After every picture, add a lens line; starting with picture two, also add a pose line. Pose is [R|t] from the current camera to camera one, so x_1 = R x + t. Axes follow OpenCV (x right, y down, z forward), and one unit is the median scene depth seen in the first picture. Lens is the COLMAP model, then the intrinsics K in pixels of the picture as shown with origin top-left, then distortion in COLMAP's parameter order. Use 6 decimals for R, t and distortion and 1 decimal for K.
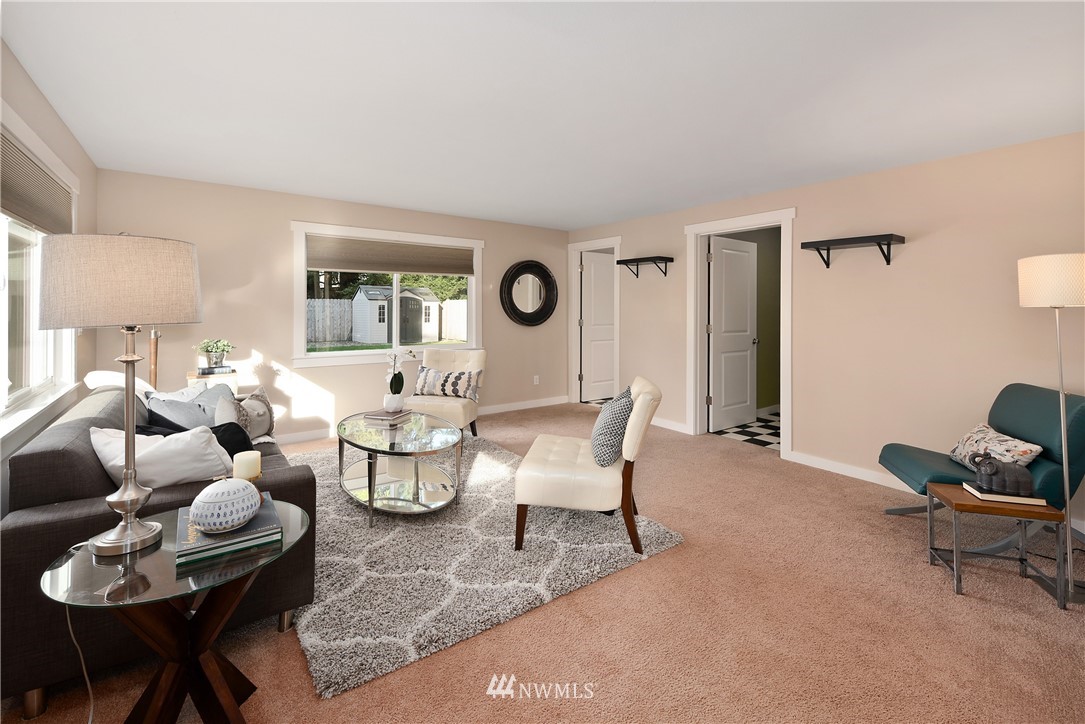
lens RADIAL K [[463.4, 0, 555.3], [0, 463.4, 303.4], [0, 0, 1]] dist [-0.014436, 0.000056]
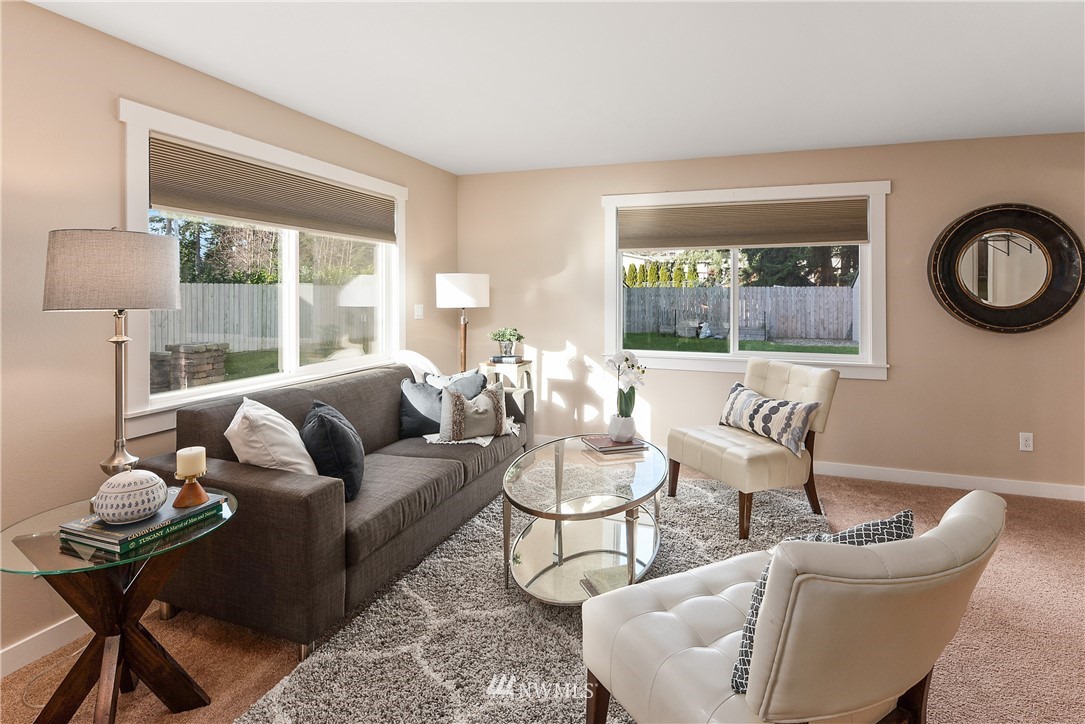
lens RADIAL K [[558.9, 0, 556.1], [0, 558.9, 284.0], [0, 0, 1]] dist [0.018291, 0.000476]
pose [[0.558351, -0.016332, -0.829444, 0.254851], [0.005157, 0.999855, -0.016217, 0.003377], [0.829589, 0.004777, 0.558355, 0.341445]]
